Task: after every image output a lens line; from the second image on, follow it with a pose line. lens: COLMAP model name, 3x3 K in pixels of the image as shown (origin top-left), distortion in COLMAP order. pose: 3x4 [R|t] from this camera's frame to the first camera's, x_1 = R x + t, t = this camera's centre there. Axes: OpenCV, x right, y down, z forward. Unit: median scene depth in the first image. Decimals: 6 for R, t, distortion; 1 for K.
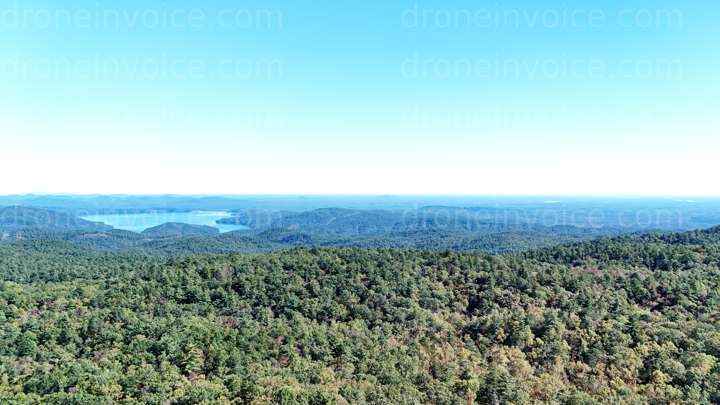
lens RADIAL K [[526.3, 0, 358.4], [0, 526.3, 197.8], [0, 0, 1]] dist [0.072802, -0.061064]
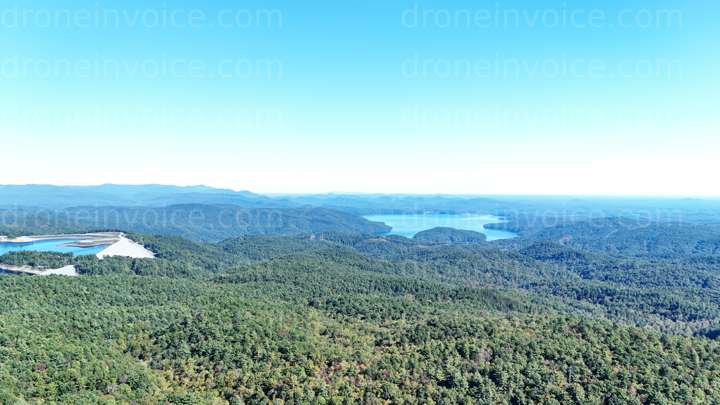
lens RADIAL K [[526.3, 0, 356.7], [0, 526.3, 199.3], [0, 0, 1]] dist [0.072802, -0.061064]
pose [[0.877346, 0.014130, -0.479650, 0.019963], [-0.013785, 0.999896, 0.004241, -0.160399], [0.479660, 0.002891, 0.877450, -0.008561]]
